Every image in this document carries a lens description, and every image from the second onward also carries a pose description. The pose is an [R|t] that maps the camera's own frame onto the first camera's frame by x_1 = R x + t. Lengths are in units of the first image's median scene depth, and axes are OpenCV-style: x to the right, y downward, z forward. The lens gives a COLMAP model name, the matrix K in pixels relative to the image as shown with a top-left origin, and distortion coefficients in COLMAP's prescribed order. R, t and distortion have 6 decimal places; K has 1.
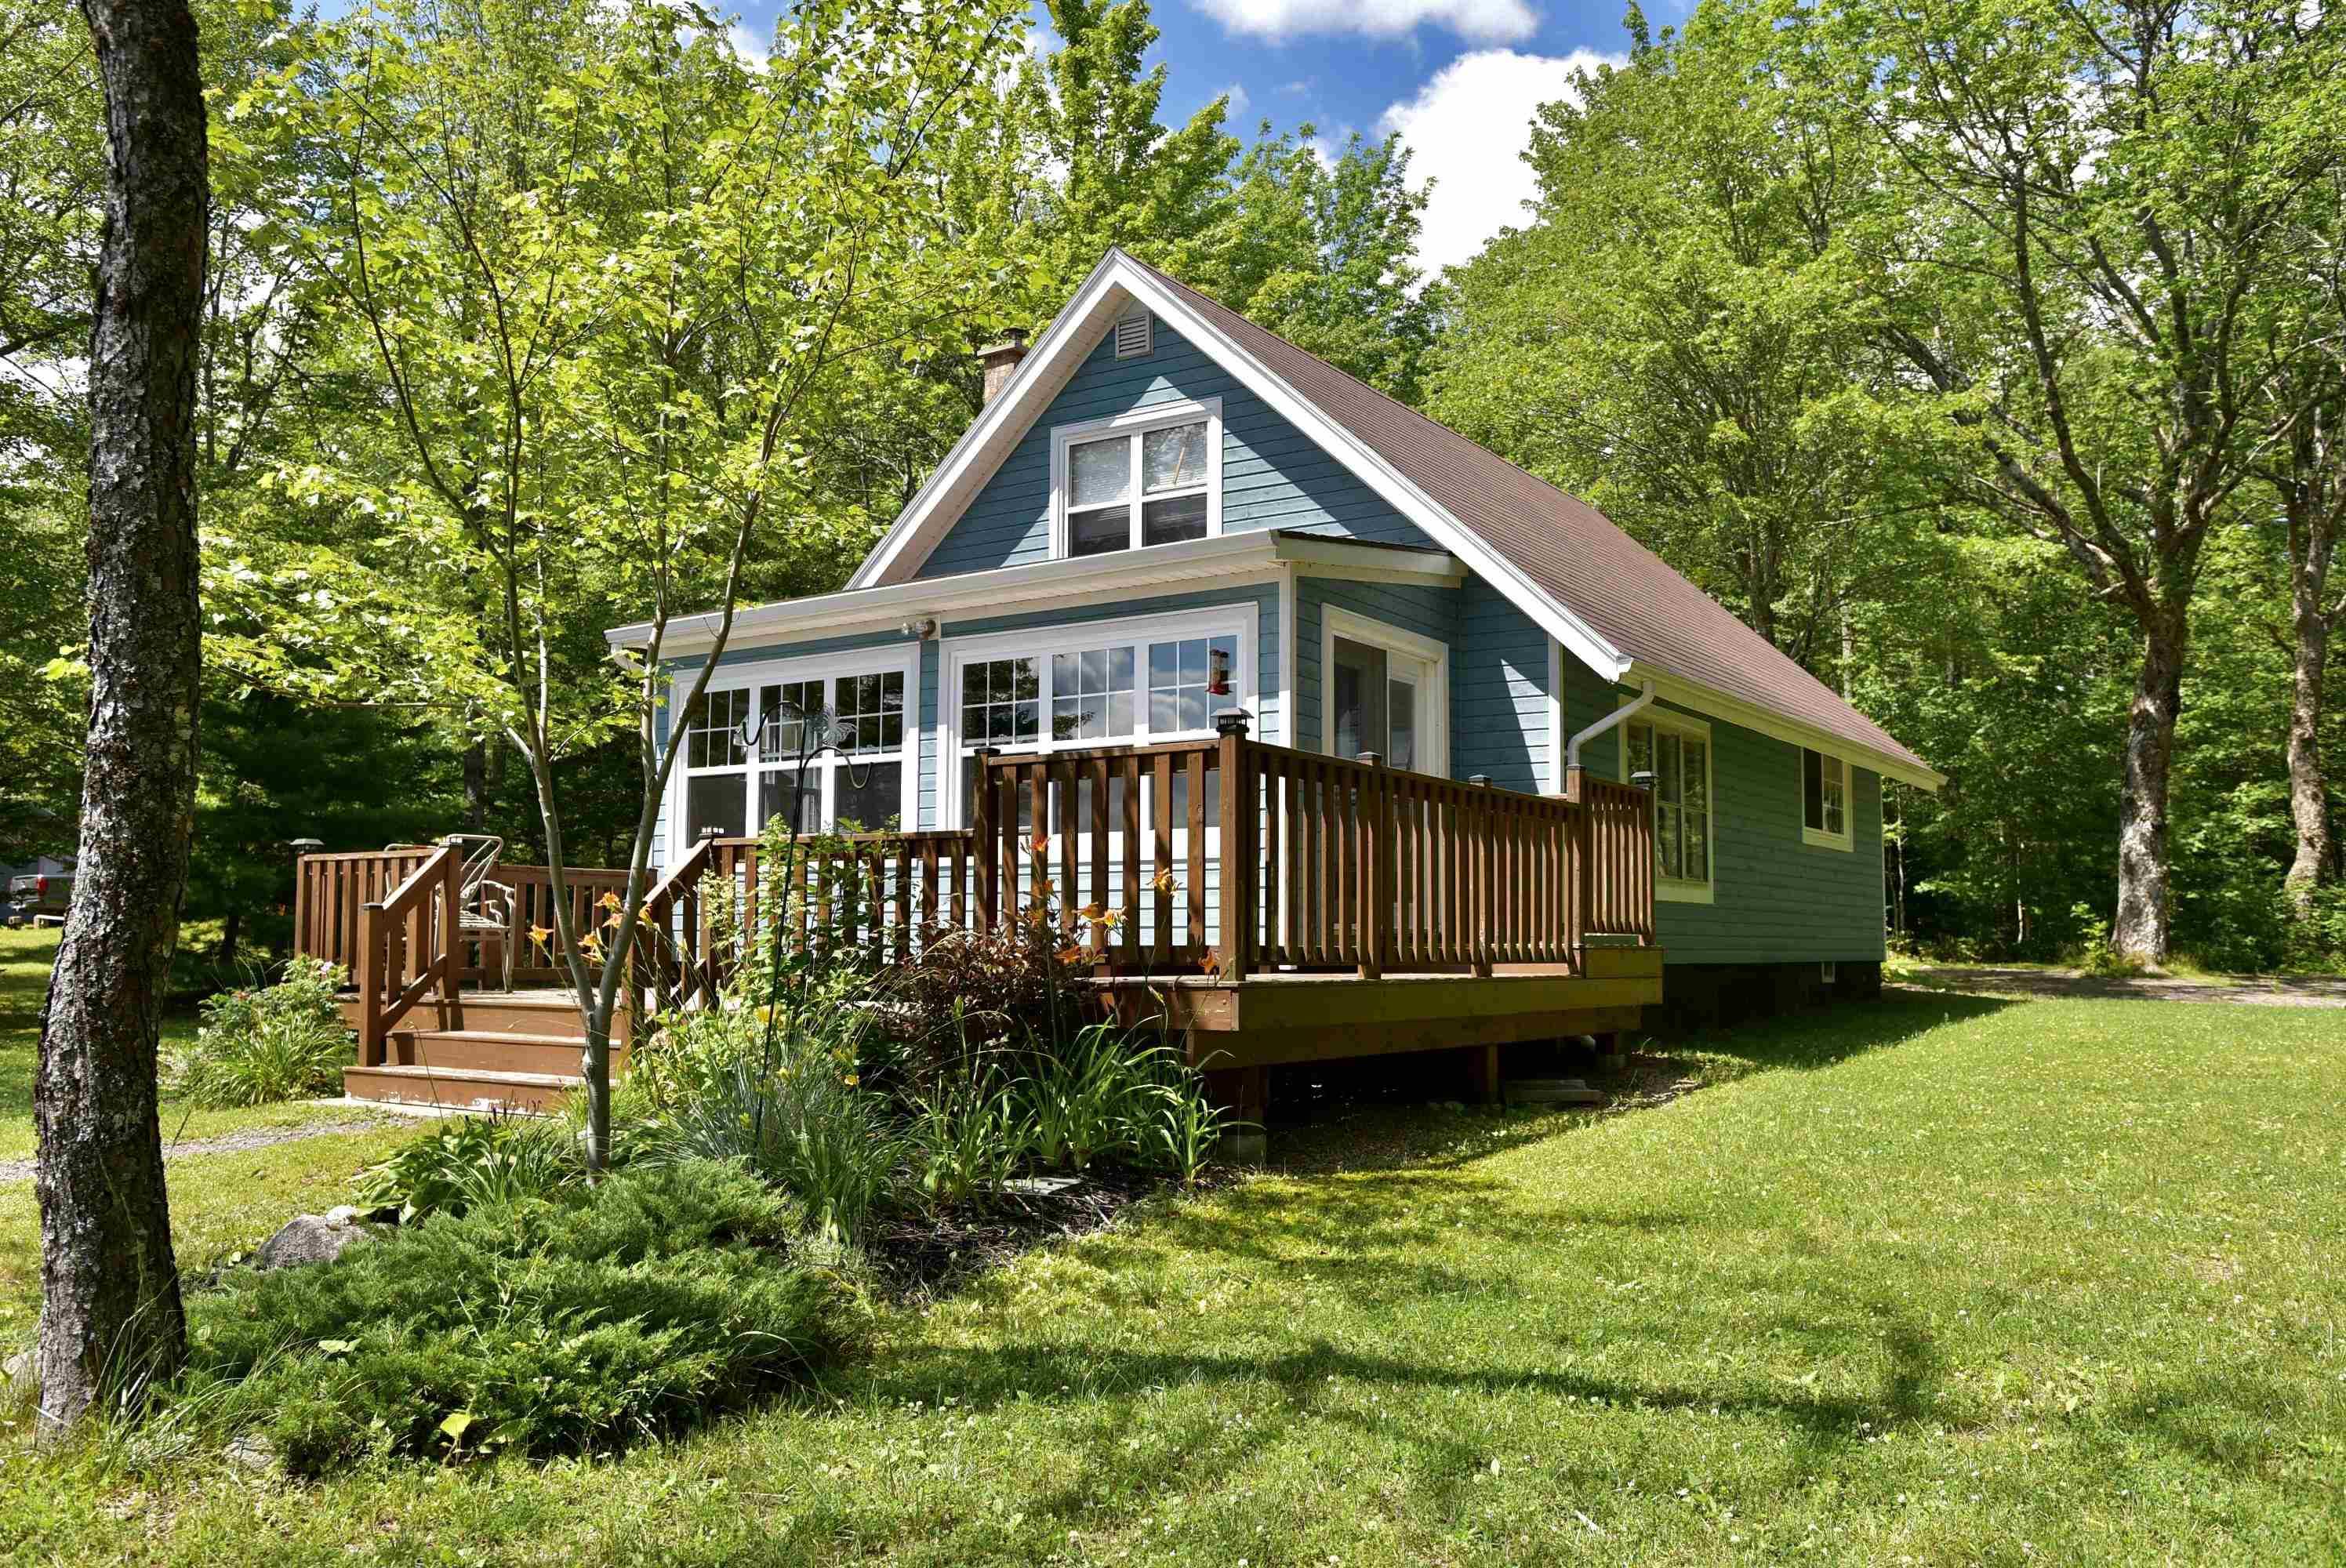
lens RADIAL K [[1871.8, 0, 1169.1], [0, 1871.8, 760.3], [0, 0, 1]] dist [-0.083979, 0.075059]
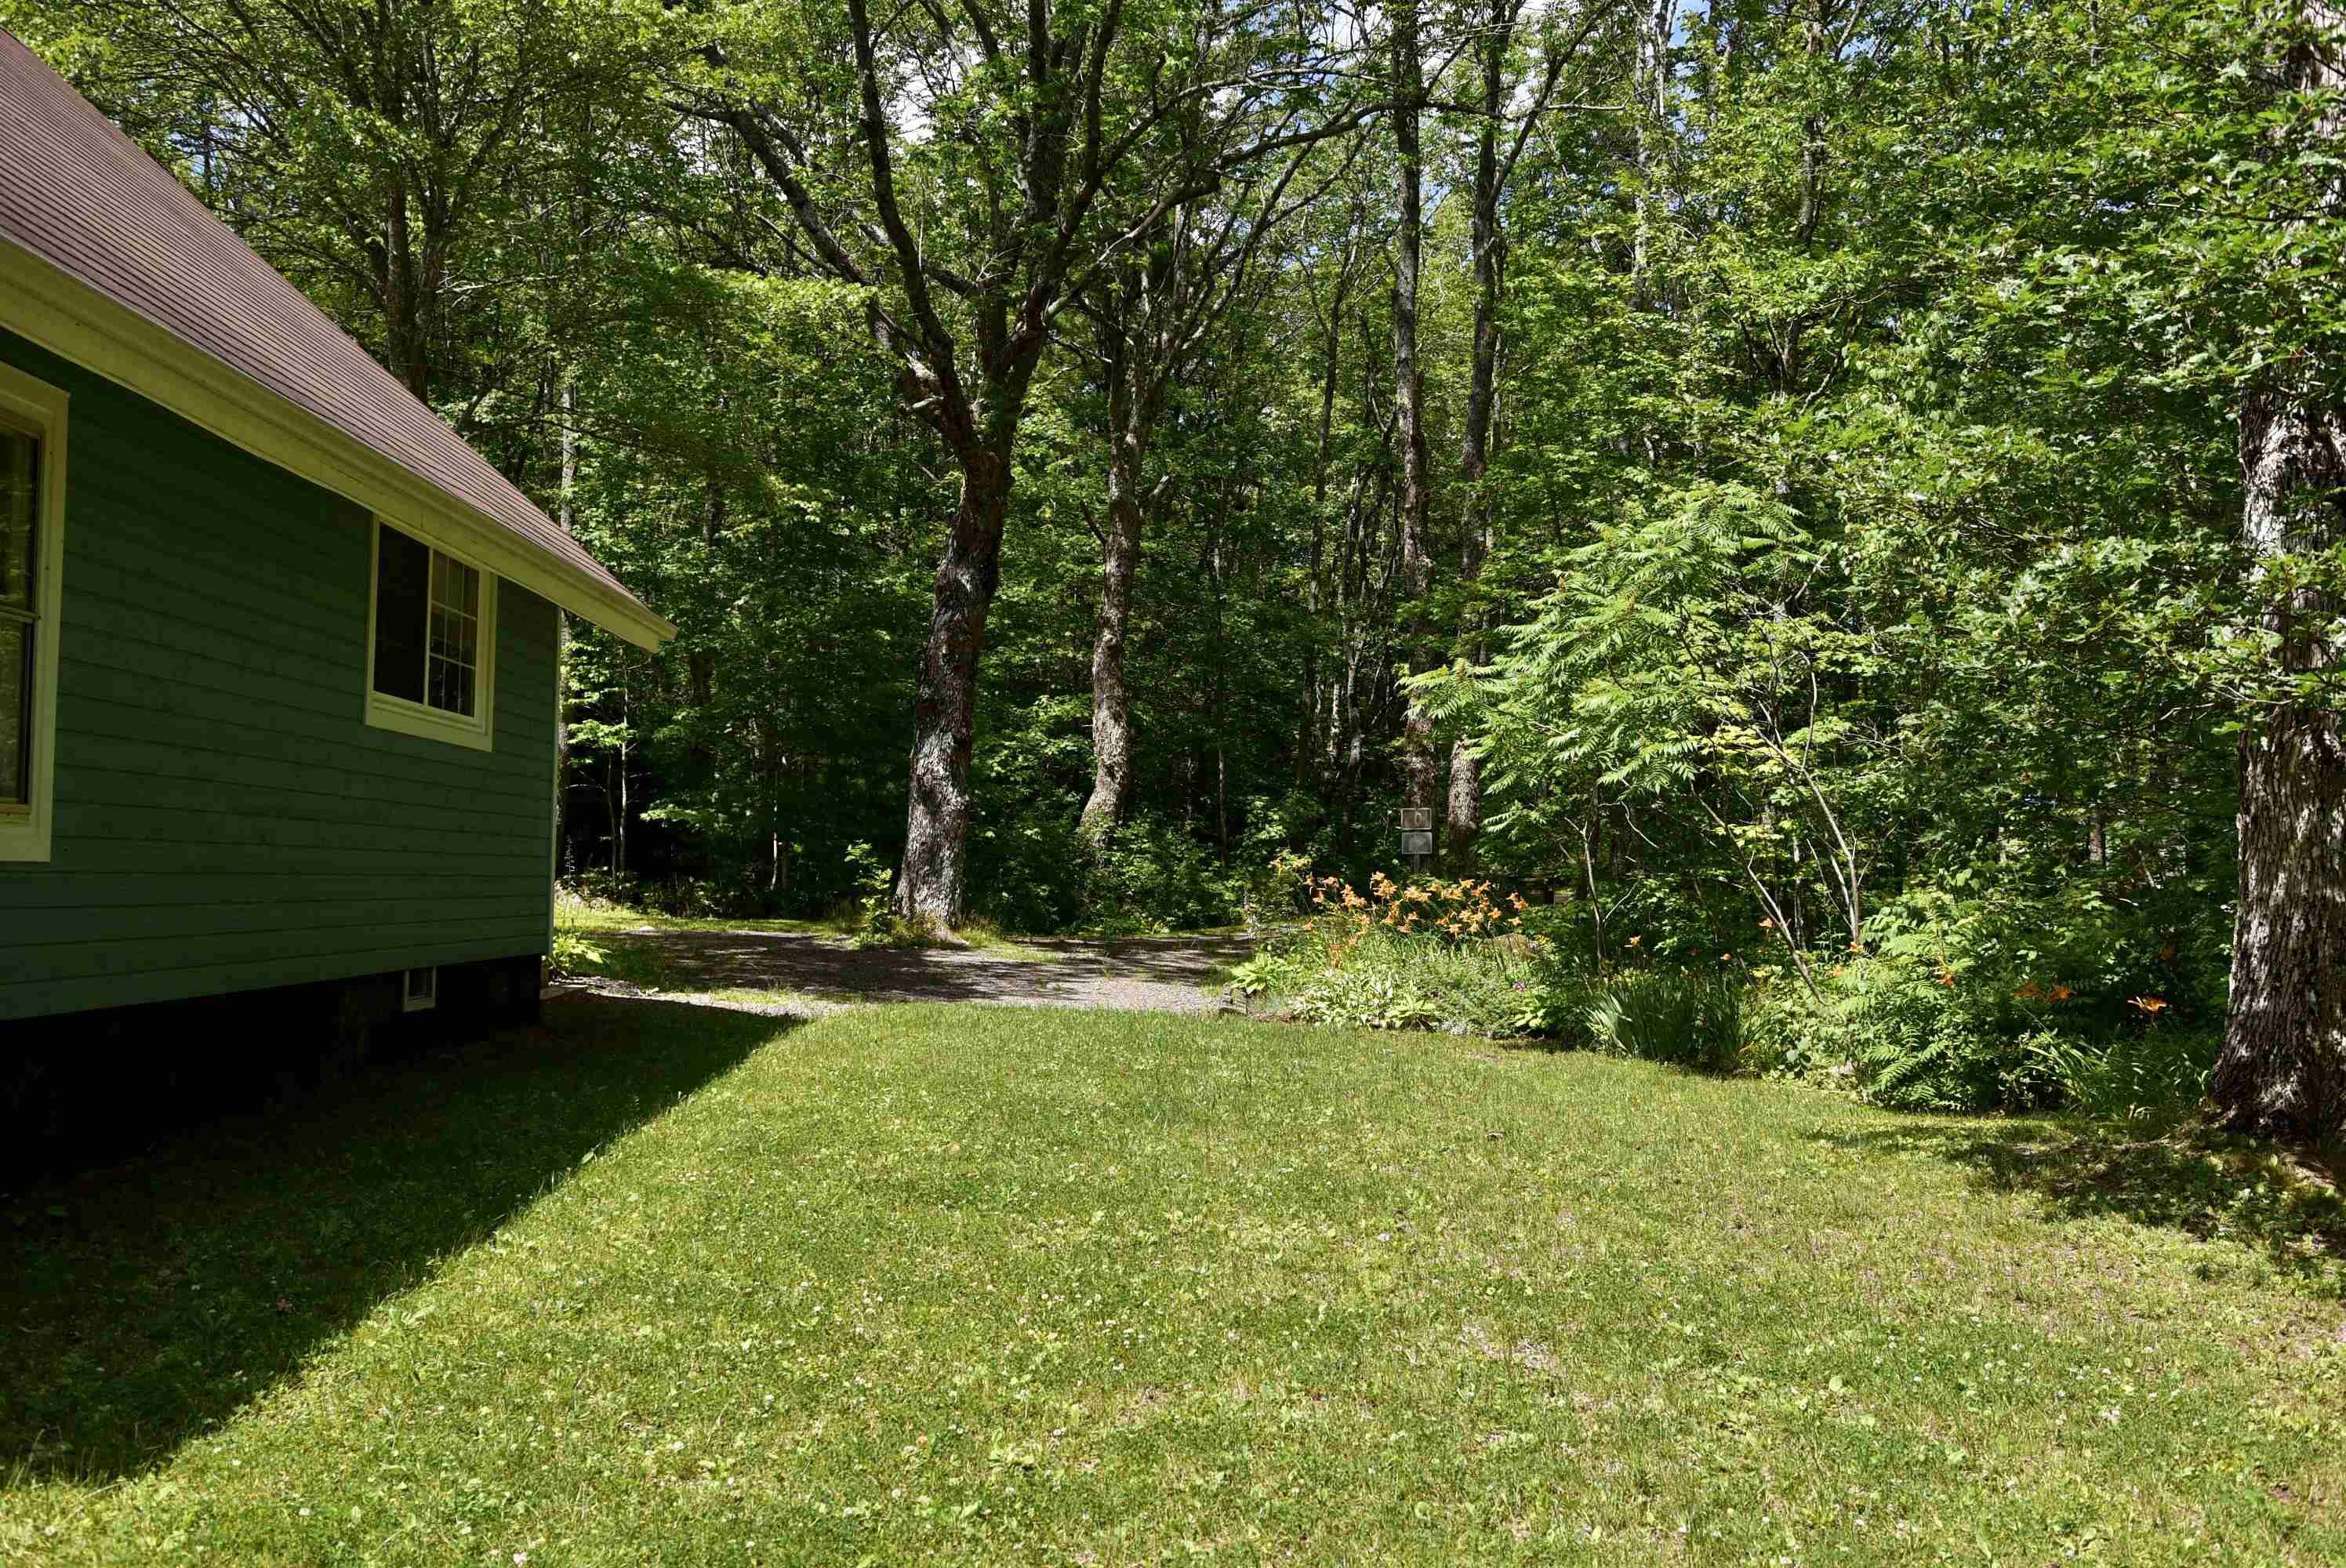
lens RADIAL K [[2131.0, 0, 1168.1], [0, 2131.0, 777.1], [0, 0, 1]] dist [-0.006904, 0.023784]
pose [[0.816626, 0.030698, 0.576350, 0.095621], [-0.062700, 0.997393, 0.035716, 0.012569], [-0.573751, -0.065304, 0.816422, 0.214025]]
